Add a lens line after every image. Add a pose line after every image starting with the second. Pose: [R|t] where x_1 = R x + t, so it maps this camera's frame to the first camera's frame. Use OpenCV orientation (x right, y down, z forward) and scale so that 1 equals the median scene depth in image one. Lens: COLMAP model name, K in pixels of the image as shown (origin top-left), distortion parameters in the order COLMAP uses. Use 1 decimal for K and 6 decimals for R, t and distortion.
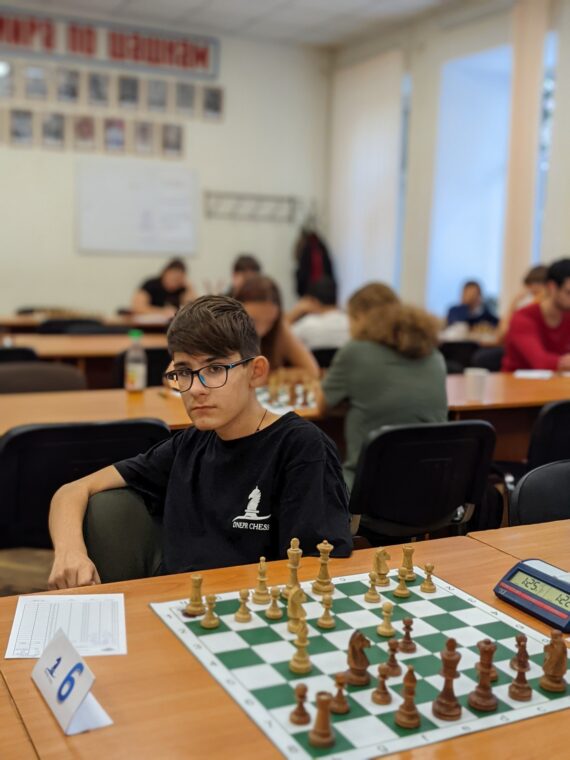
lens RADIAL K [[925.1, 0, 285.0], [0, 925.1, 380.0], [0, 0, 1]] dist [-0.075631, -0.028798]
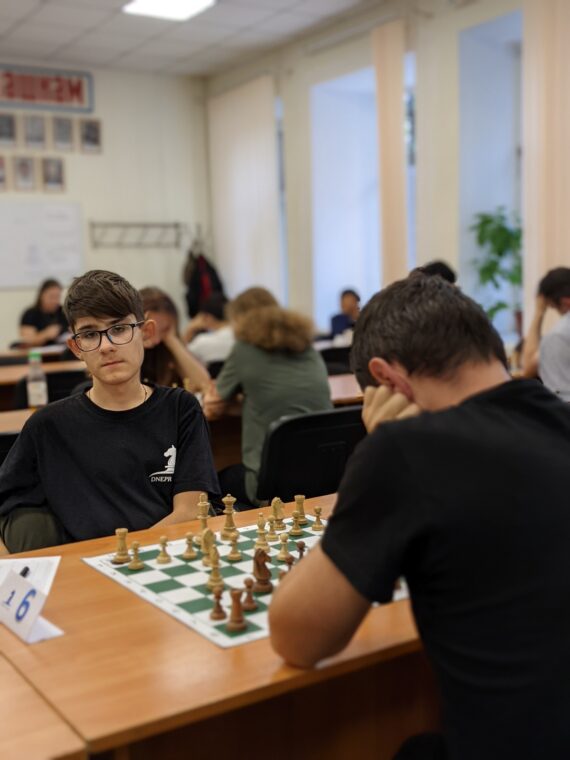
lens RADIAL K [[919.1, 0, 286.9], [0, 919.1, 434.3], [0, 0, 1]] dist [0.062363, -0.475040]
pose [[0.991040, -0.072745, 0.112021, -0.009120], [0.070135, 0.997170, 0.027067, 0.069369], [-0.113673, -0.018968, 0.993337, -0.174201]]
